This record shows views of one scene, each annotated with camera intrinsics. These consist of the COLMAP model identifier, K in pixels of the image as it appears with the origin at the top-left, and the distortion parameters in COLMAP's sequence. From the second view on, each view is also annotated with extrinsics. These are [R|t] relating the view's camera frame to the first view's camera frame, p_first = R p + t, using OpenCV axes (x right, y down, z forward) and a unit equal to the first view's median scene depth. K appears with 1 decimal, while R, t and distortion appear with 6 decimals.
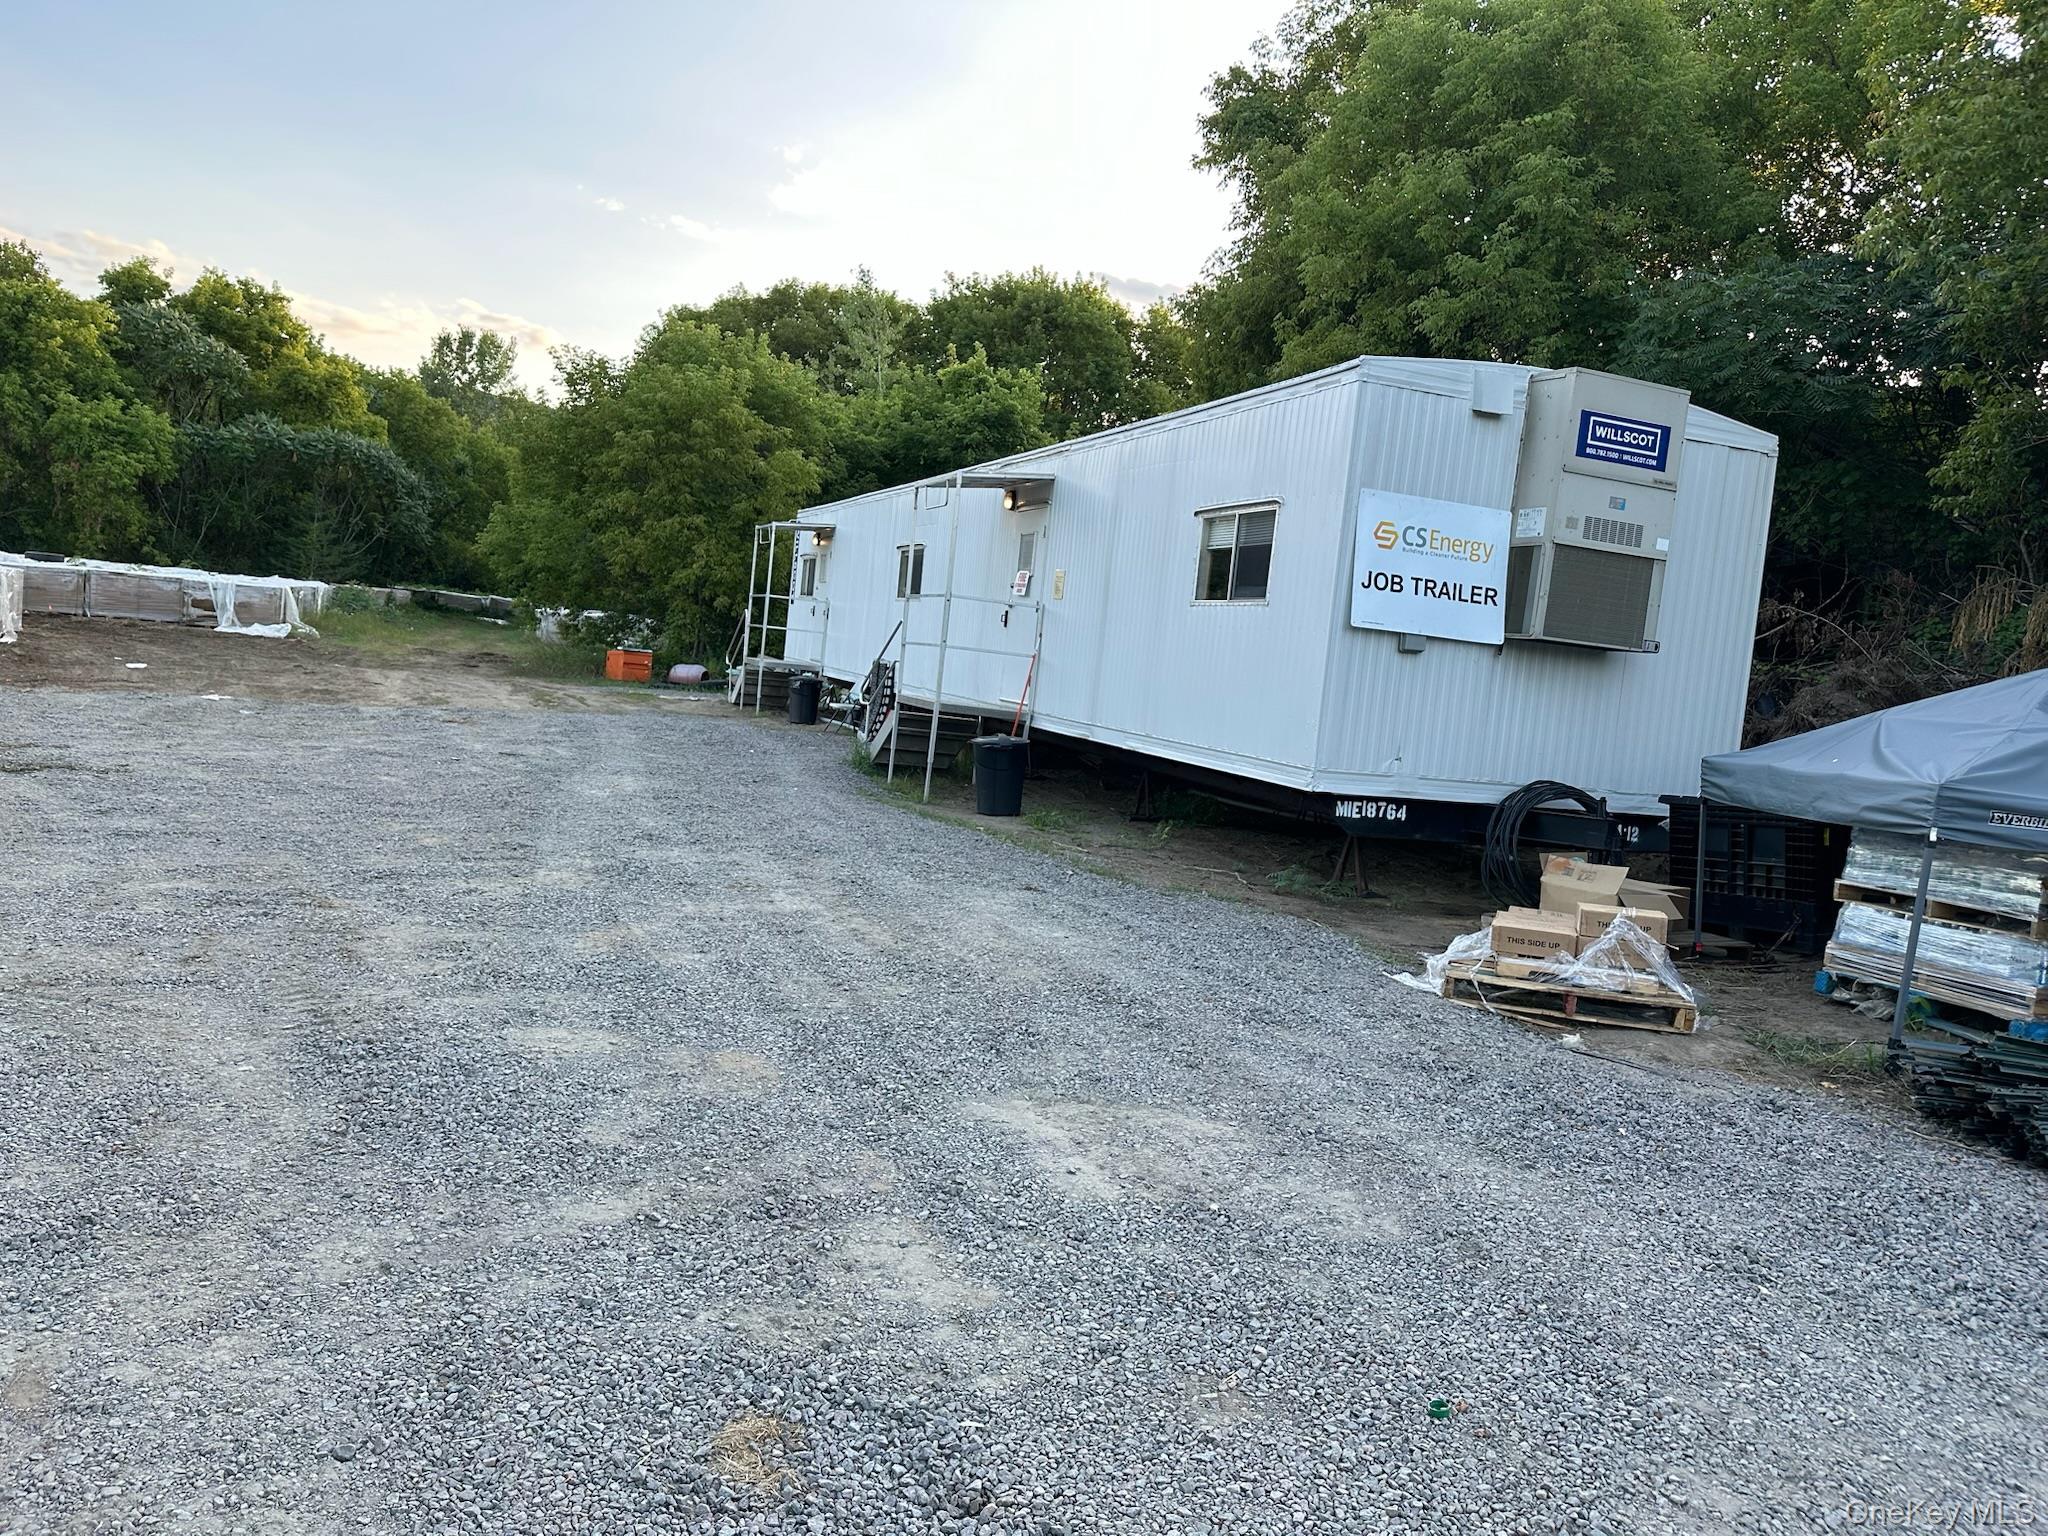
lens RADIAL K [[1467.5, 0, 1026.9], [0, 1467.5, 765.5], [0, 0, 1]] dist [0.010639, -0.000556]
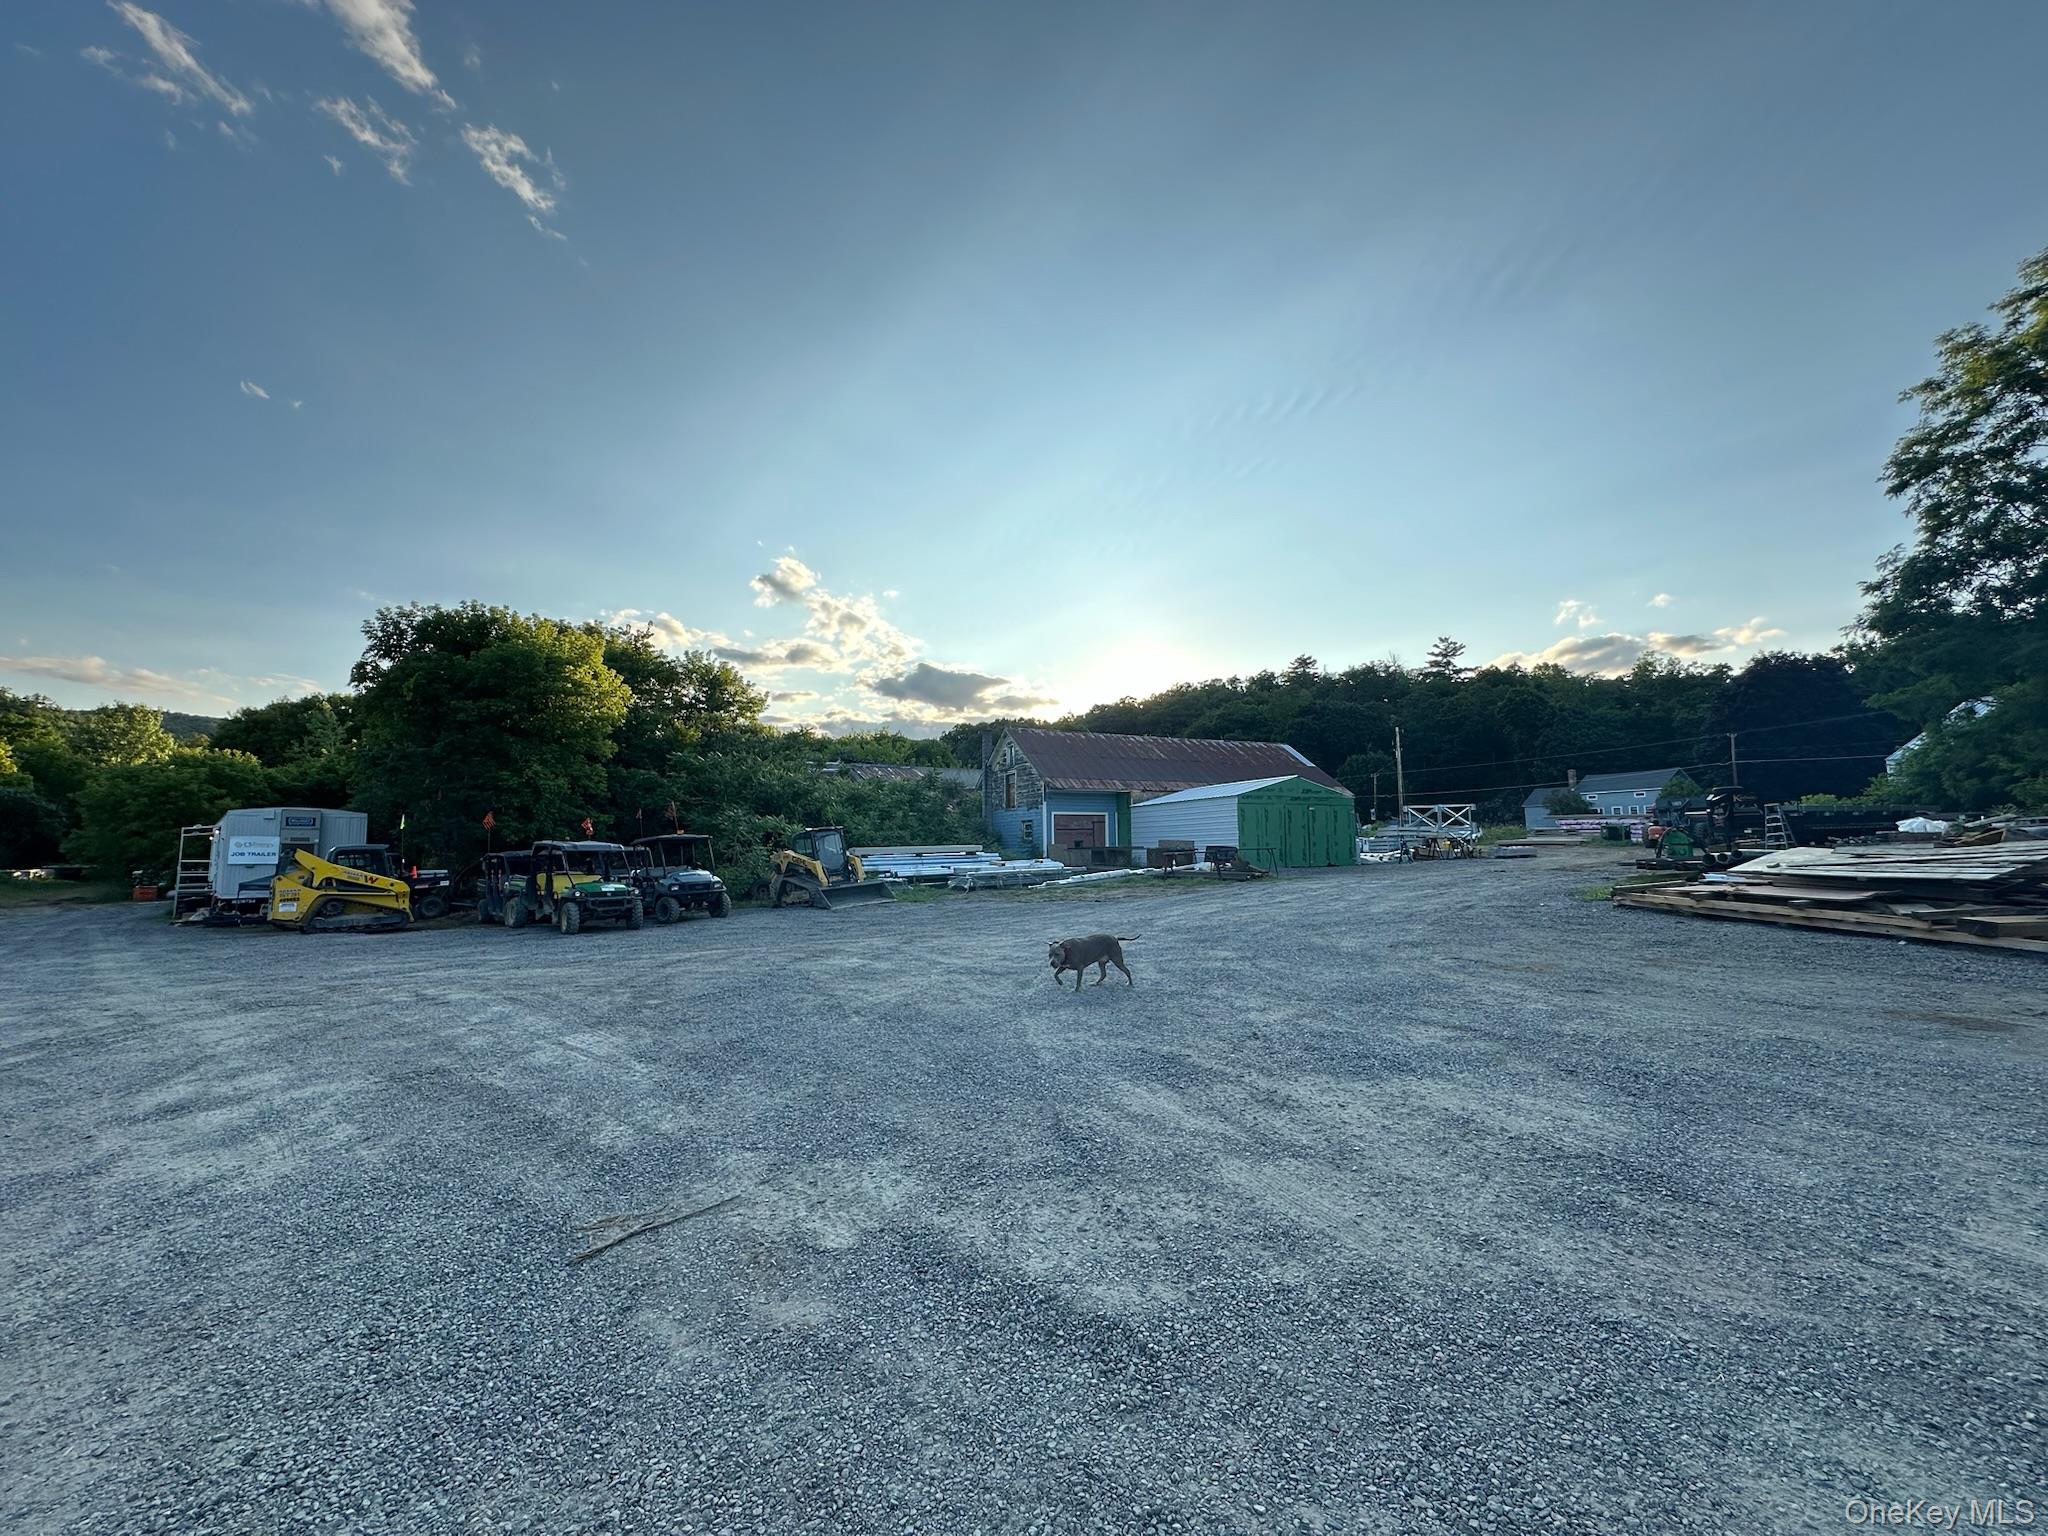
lens RADIAL K [[808.9, 0, 1026.5], [0, 808.9, 779.9], [0, 0, 1]] dist [0.002317, 0.000141]
pose [[0.897232, -0.068862, 0.436158, 0.261977], [0.131554, 0.984596, -0.115171, 0.052809], [-0.421508, 0.160713, 0.892470, -0.469308]]
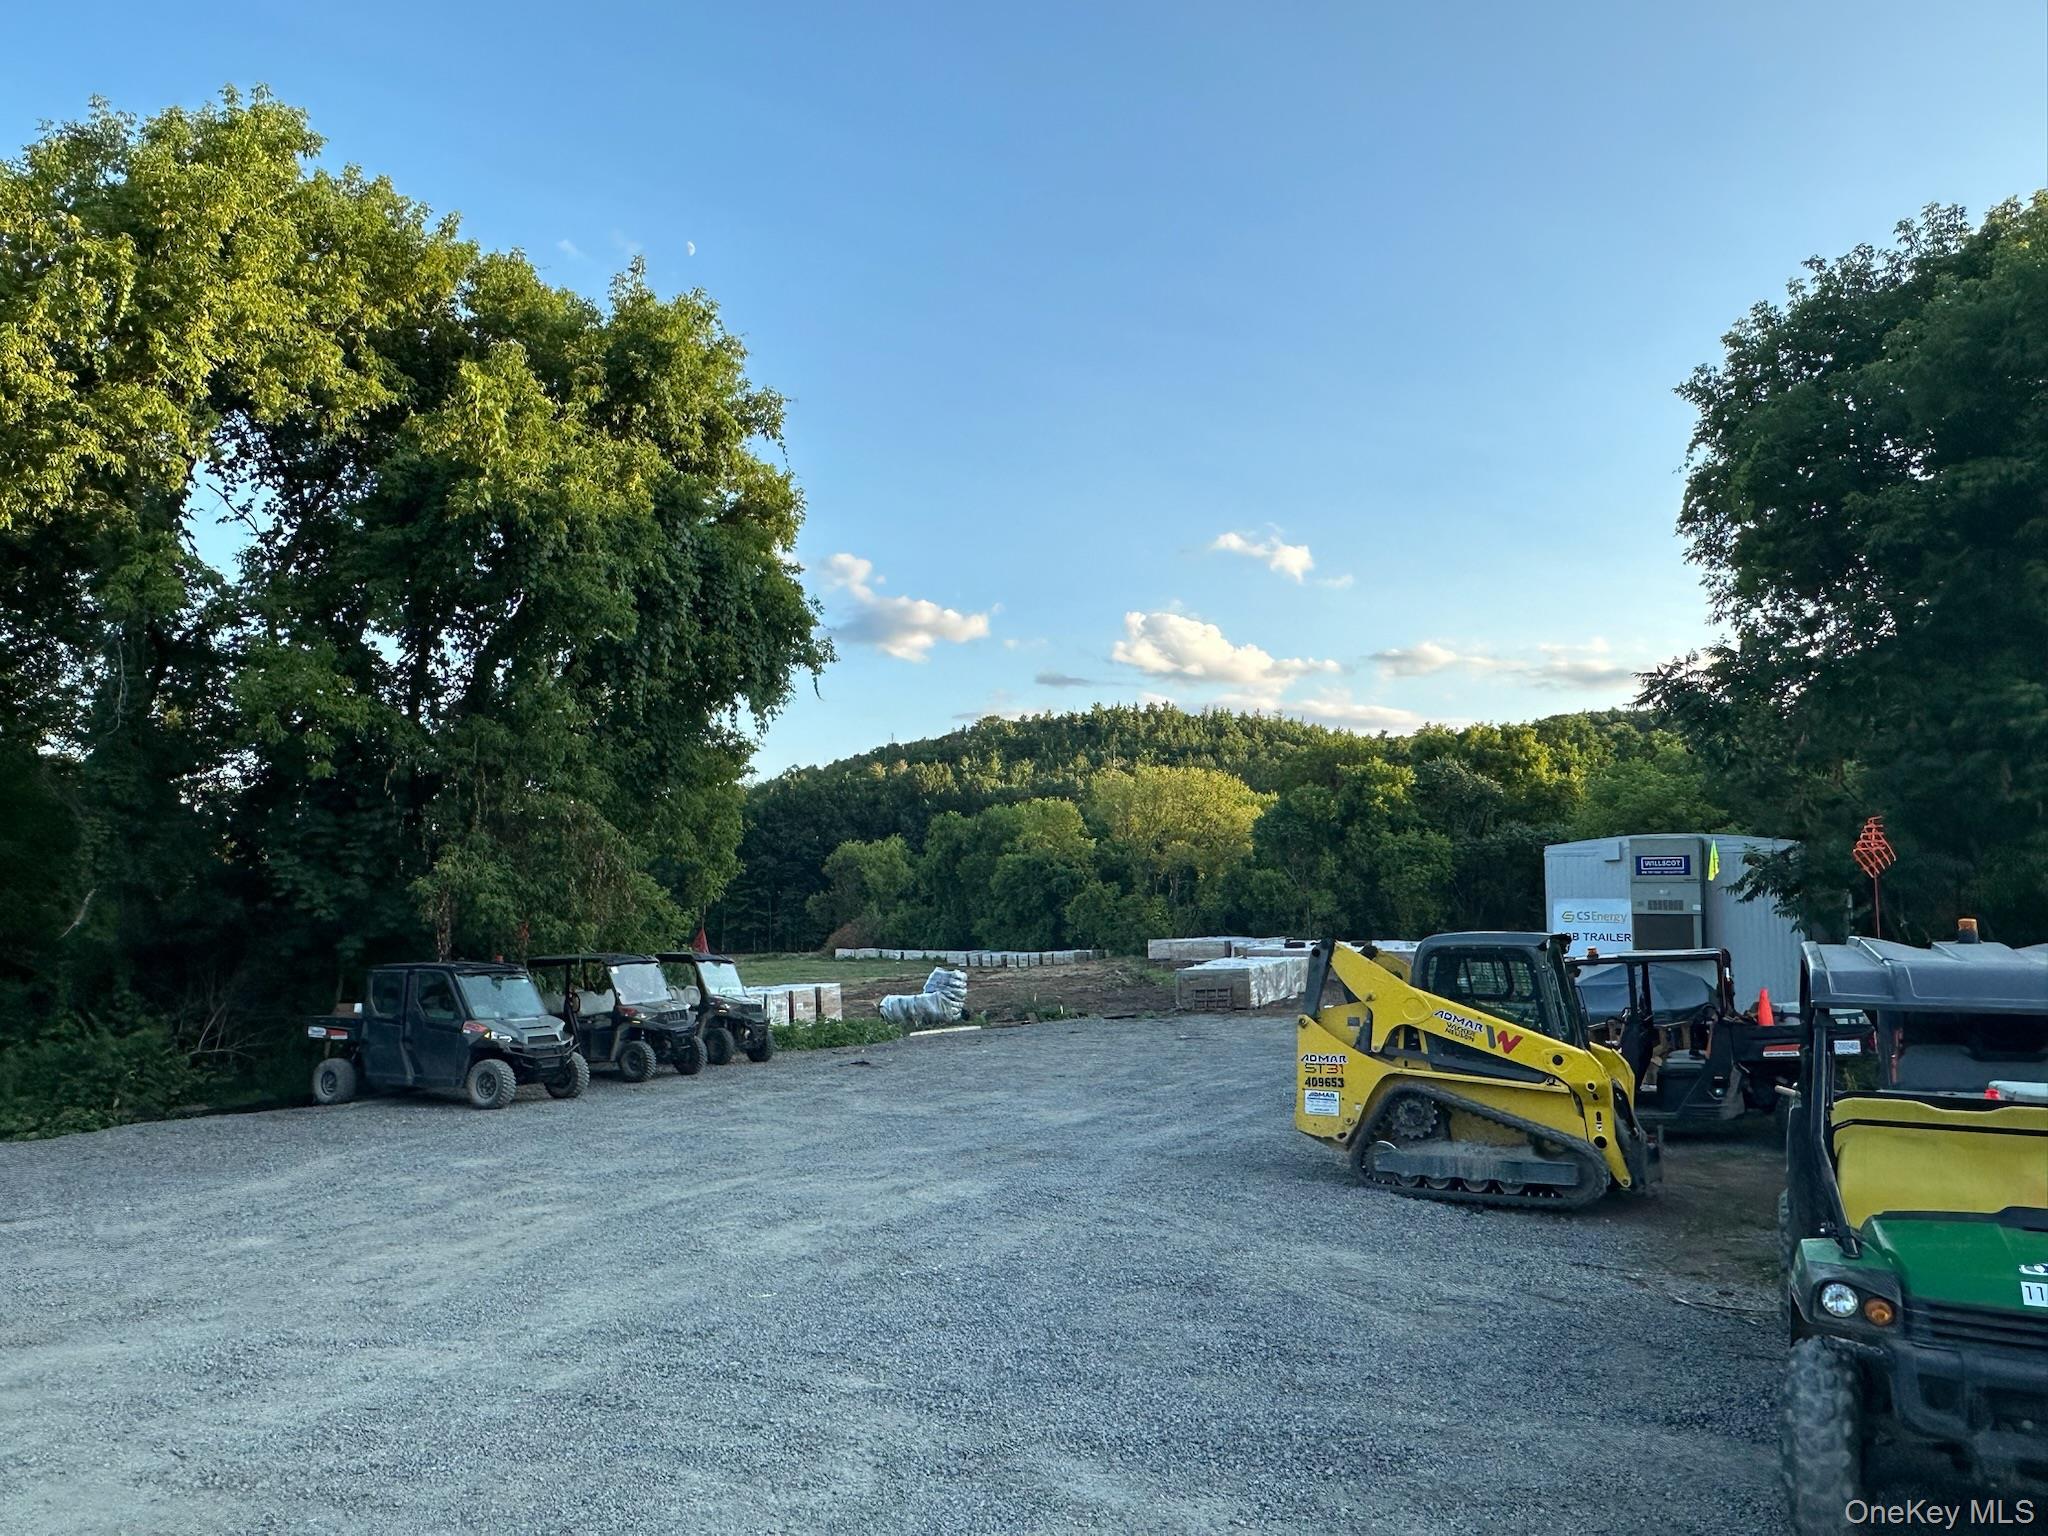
lens RADIAL K [[1467.5, 0, 1019.8], [0, 1467.5, 780.6], [0, 0, 1]] dist [0.010639, -0.000556]
pose [[0.617643, -0.173641, -0.767050, 0.281928], [0.001175, 0.975524, -0.219888, 0.026994], [0.786458, 0.134911, 0.602730, -0.210012]]
